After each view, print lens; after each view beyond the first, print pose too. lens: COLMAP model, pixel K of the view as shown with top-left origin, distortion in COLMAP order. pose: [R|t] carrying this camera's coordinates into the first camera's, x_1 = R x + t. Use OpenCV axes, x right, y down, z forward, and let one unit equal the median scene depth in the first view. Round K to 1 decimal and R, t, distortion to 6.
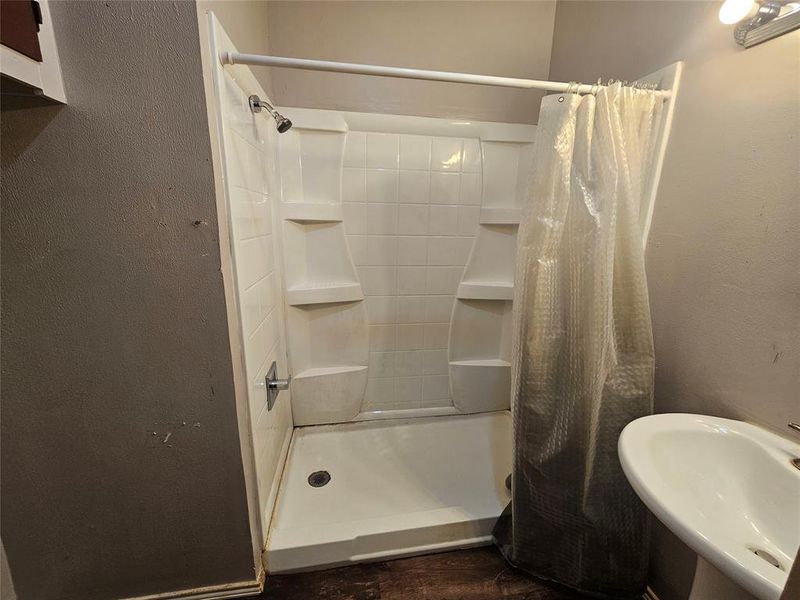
lens RADIAL K [[327.3, 0, 402.4], [0, 327.3, 300.3], [0, 0, 1]] dist [-0.002199, -0.000050]
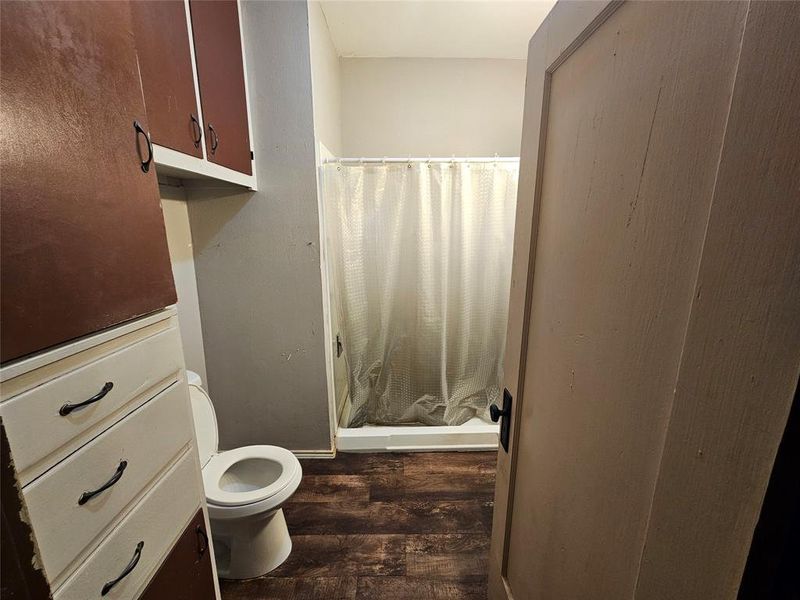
lens RADIAL K [[327.3, 0, 402.4], [0, 327.3, 300.3], [0, 0, 1]] dist [-0.002199, -0.000050]
pose [[0.988848, 0.008312, -0.148697, 0.160379], [-0.010562, 0.999841, -0.014351, 0.093000], [0.148554, 0.015762, 0.988779, -0.623444]]
